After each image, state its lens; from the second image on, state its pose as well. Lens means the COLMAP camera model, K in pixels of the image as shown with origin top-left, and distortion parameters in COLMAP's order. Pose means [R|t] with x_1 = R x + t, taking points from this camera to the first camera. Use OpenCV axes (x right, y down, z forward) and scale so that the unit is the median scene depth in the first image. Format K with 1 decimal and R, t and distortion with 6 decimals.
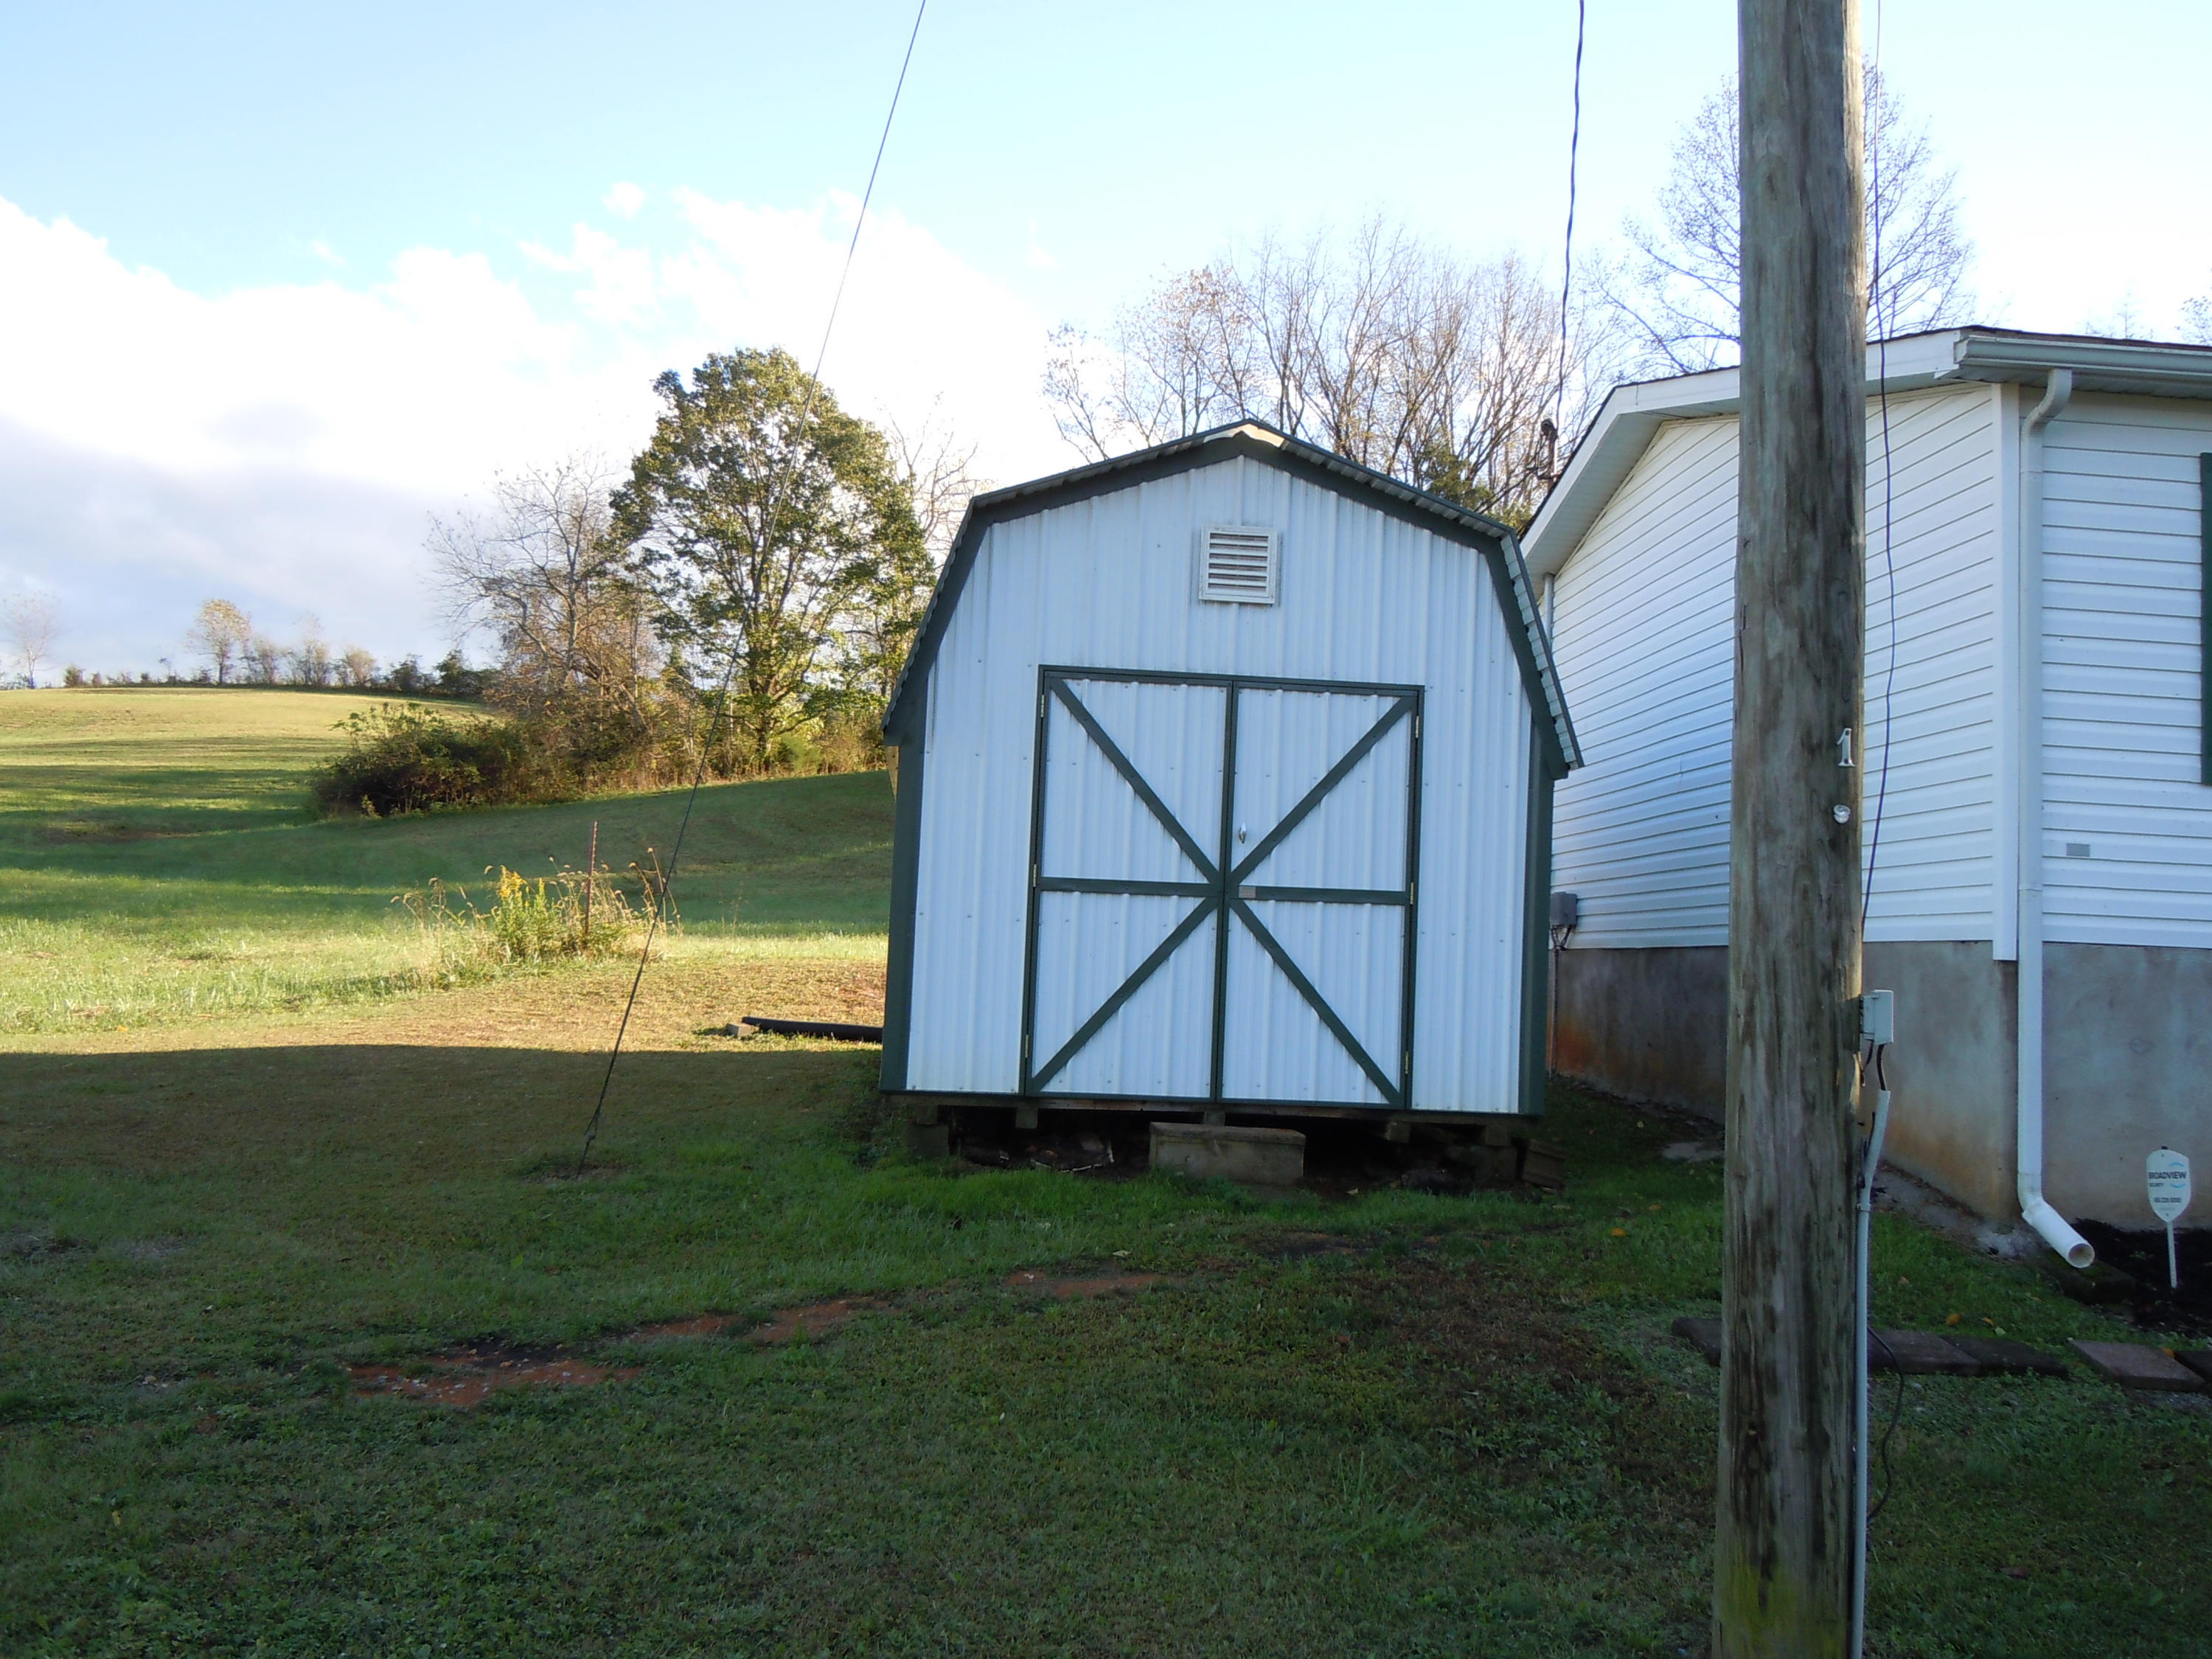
lens RADIAL K [[1971.4, 0, 1092.5], [0, 1971.4, 841.9], [0, 0, 1]] dist [0.015439, -0.012855]
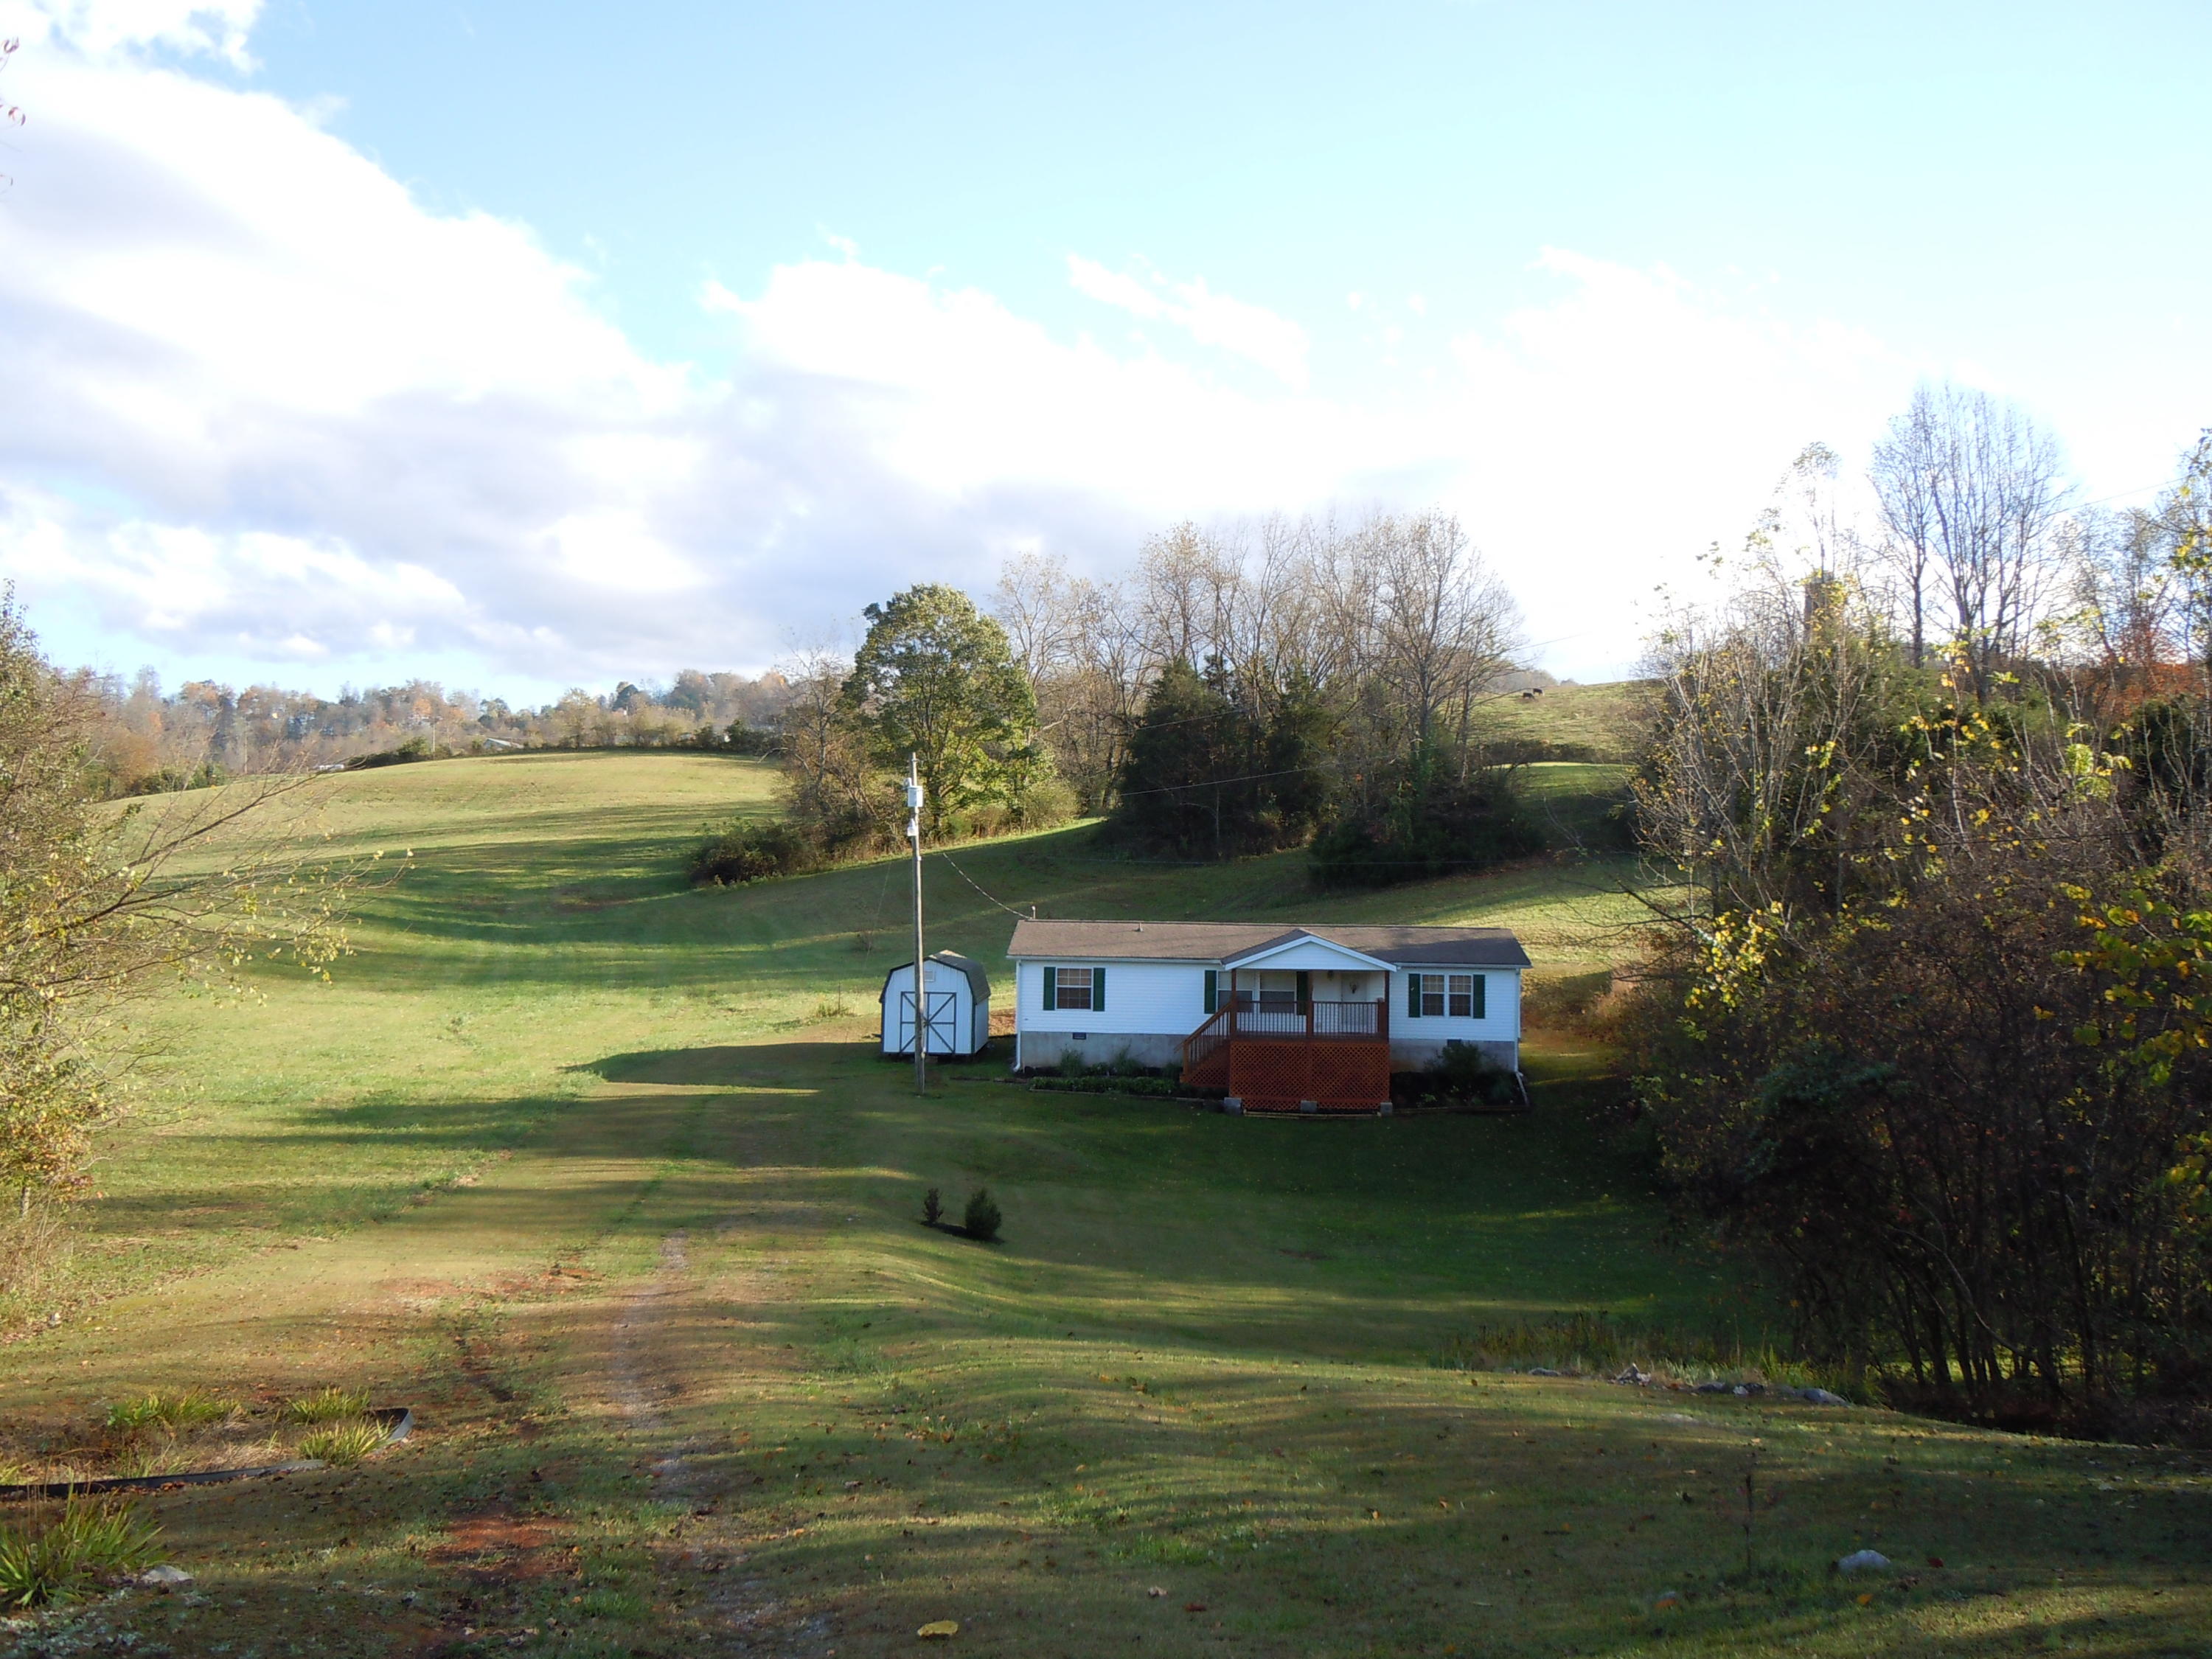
lens RADIAL K [[1971.4, 0, 1113.3], [0, 1971.4, 821.6], [0, 0, 1]] dist [0.015439, -0.012855]
pose [[0.993269, -0.034225, -0.110660, 1.509985], [0.037749, 0.998840, 0.029910, -0.869235], [0.109508, -0.033886, 0.993408, -5.826830]]
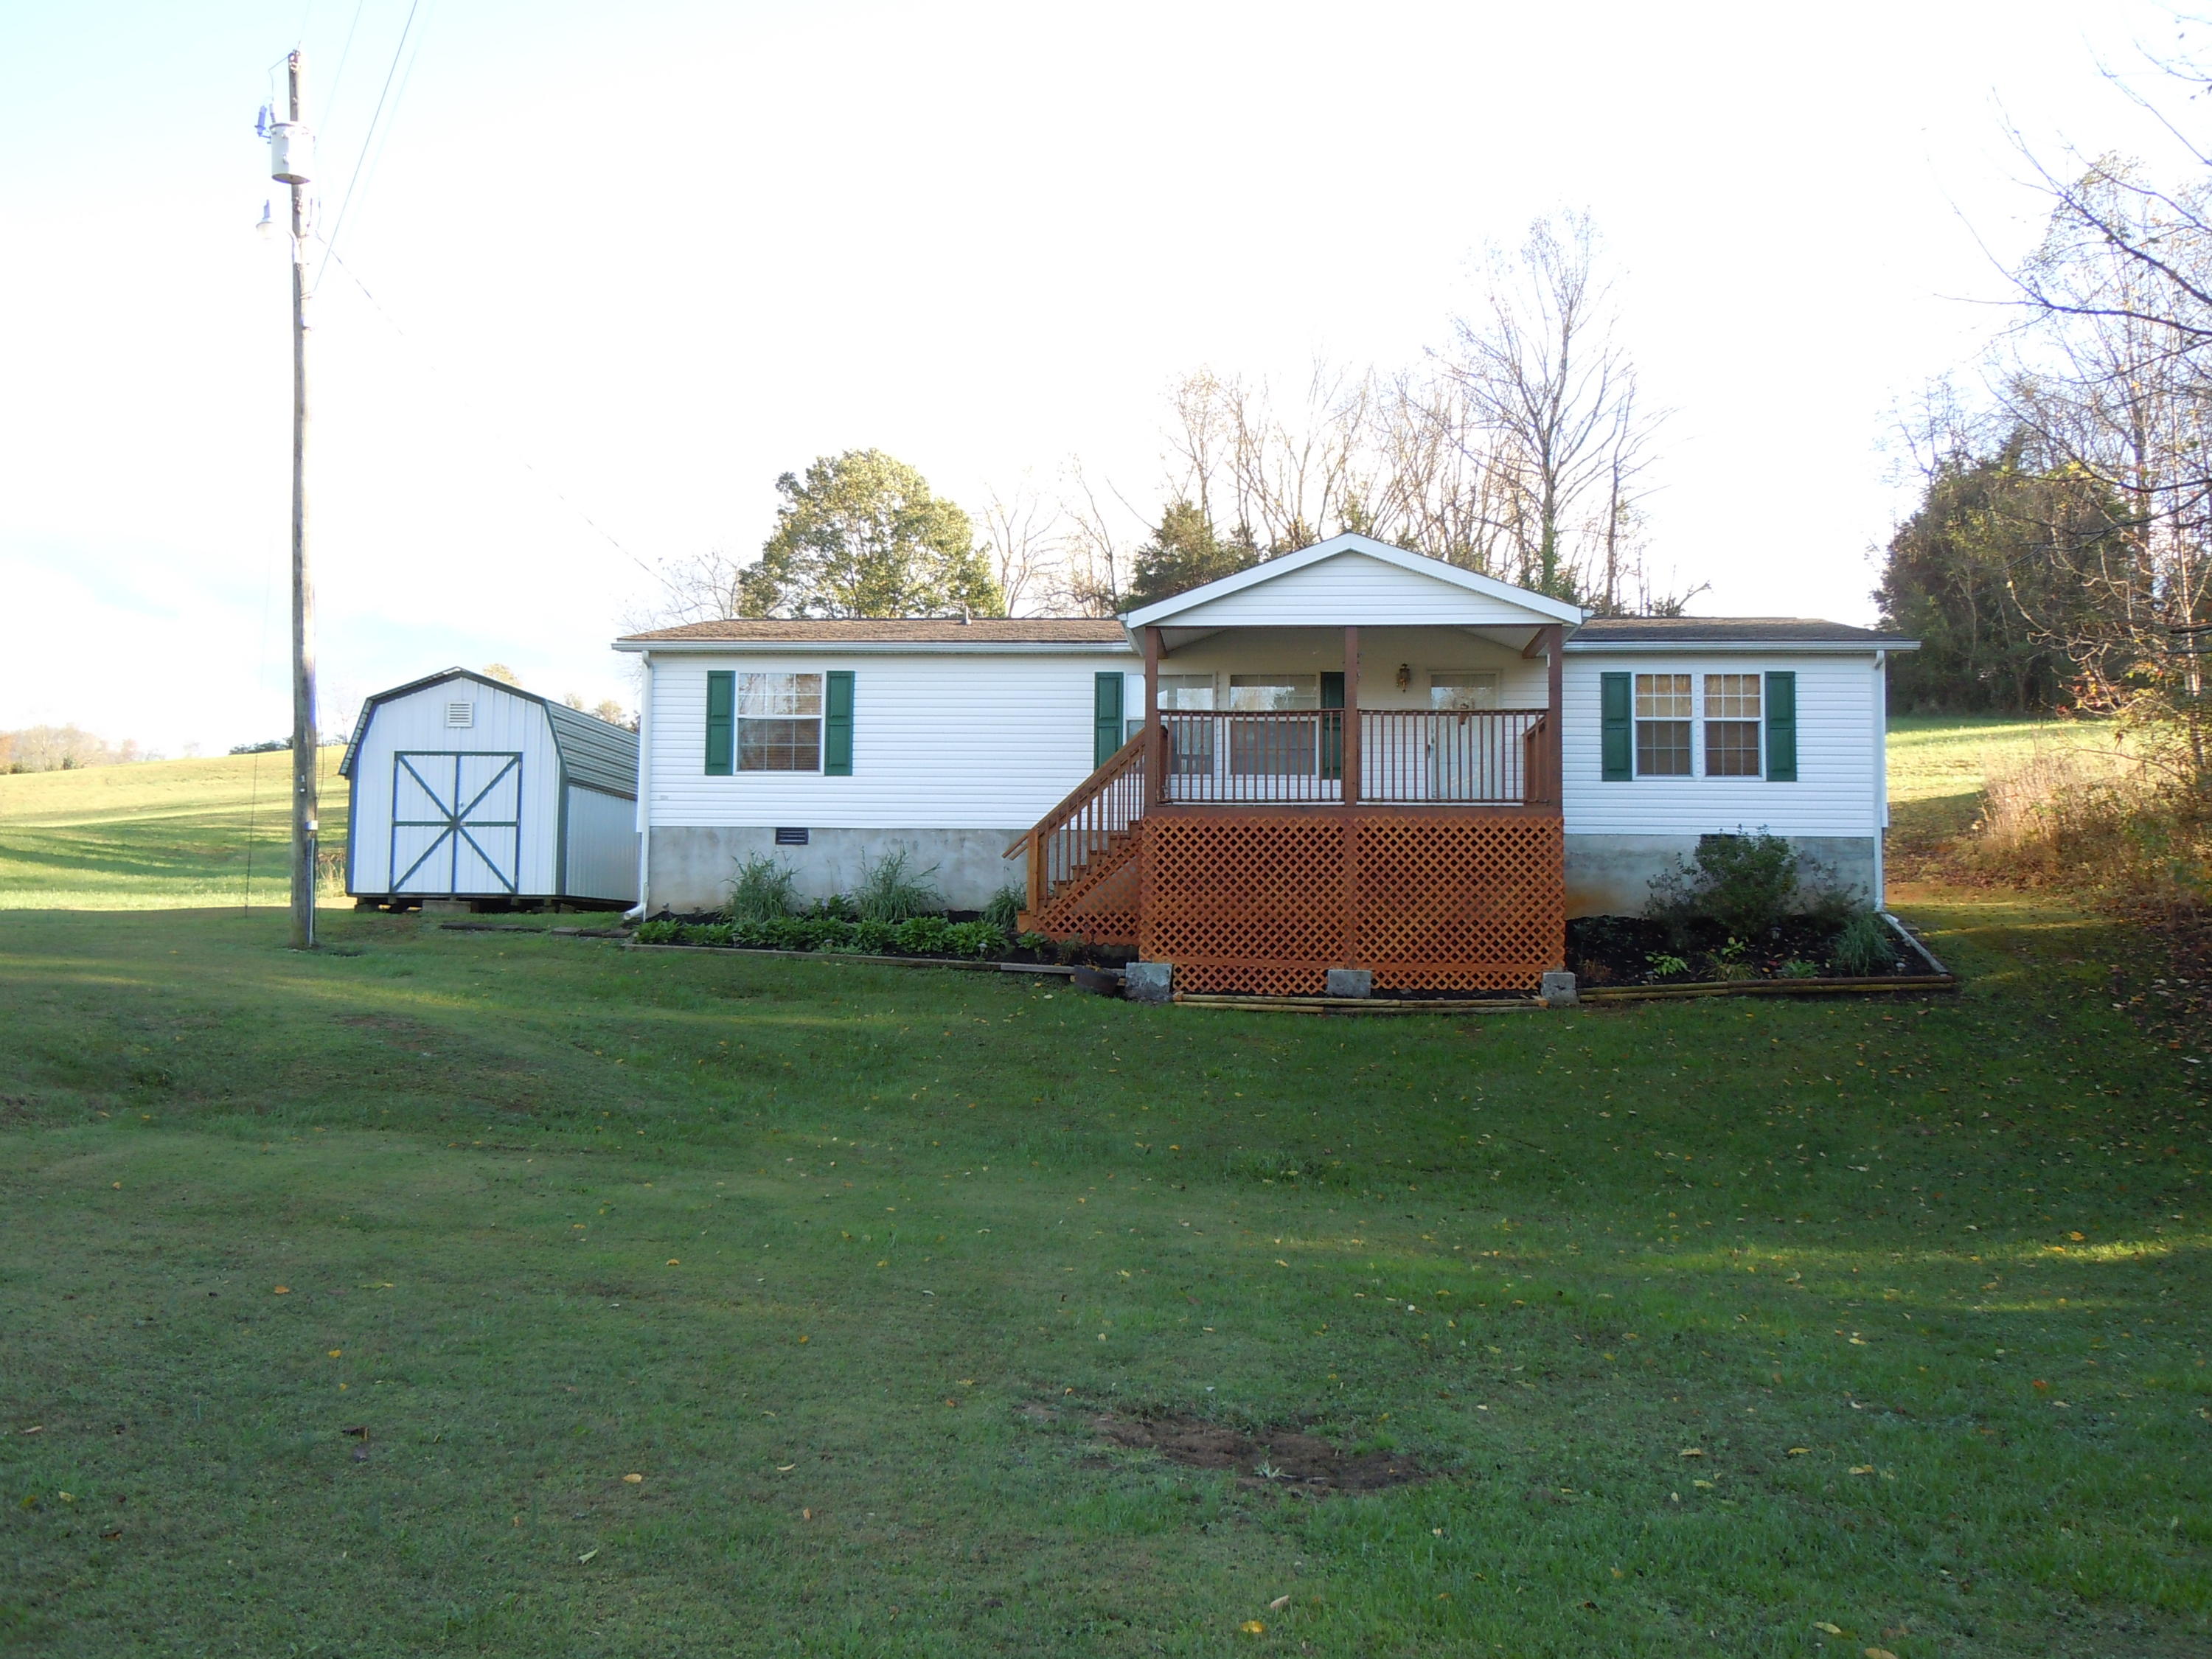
lens RADIAL K [[1971.4, 0, 1156.1], [0, 1971.4, 808.7], [0, 0, 1]] dist [0.015439, -0.012855]
pose [[0.991303, -0.041310, -0.124945, 1.474200], [0.038564, 0.998960, -0.024320, 0.114343], [0.125820, 0.019290, 0.991866, -1.810266]]
